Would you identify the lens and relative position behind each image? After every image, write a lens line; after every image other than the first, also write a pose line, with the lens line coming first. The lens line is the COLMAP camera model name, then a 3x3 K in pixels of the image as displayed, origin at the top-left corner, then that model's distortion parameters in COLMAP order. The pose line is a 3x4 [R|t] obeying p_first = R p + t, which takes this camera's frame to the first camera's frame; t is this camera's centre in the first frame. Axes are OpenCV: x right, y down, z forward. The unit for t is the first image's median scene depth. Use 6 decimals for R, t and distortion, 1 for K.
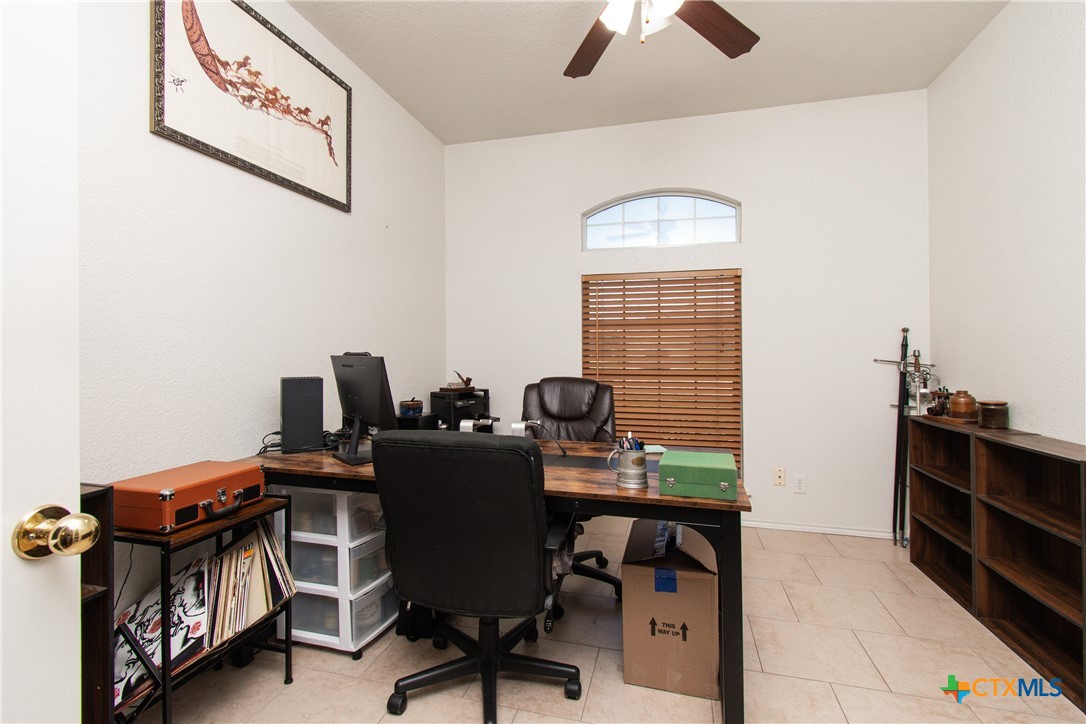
lens RADIAL K [[503.7, 0, 541.2], [0, 503.7, 357.1], [0, 0, 1]] dist [0.004364, -0.000999]
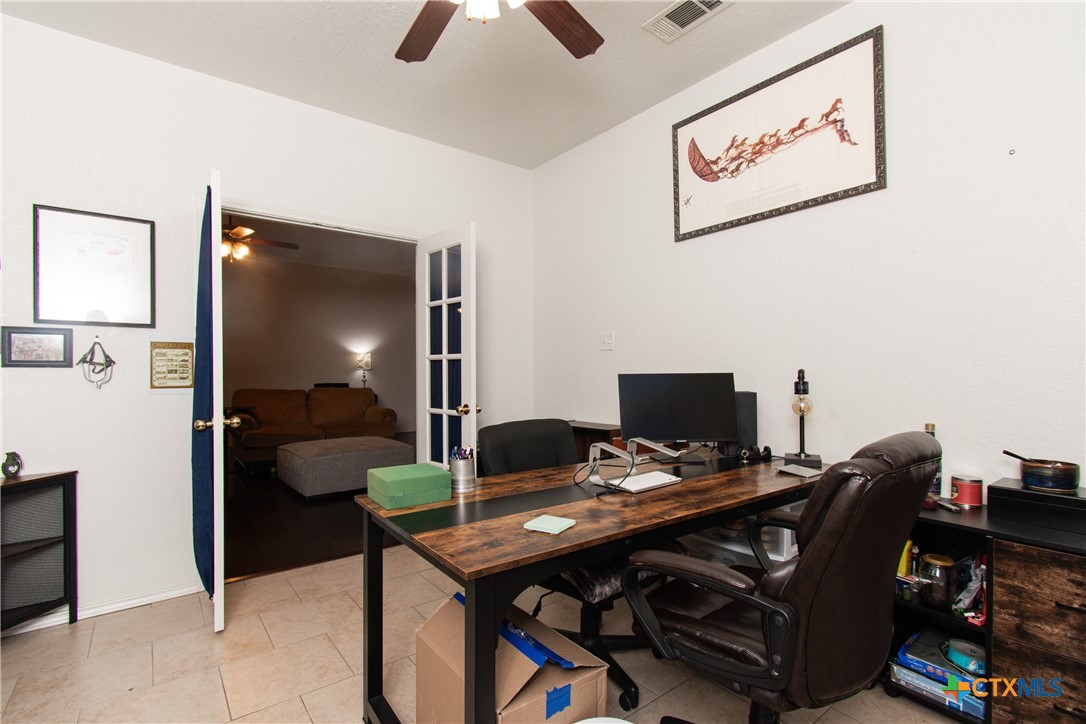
lens RADIAL K [[503.7, 0, 544.0], [0, 503.7, 364.8], [0, 0, 1]] dist [0.004364, -0.000999]
pose [[-0.602353, 0.007320, -0.798196, 0.672237], [0.005930, 0.999971, 0.004695, -0.028659], [0.798208, -0.001905, -0.602379, 1.285935]]
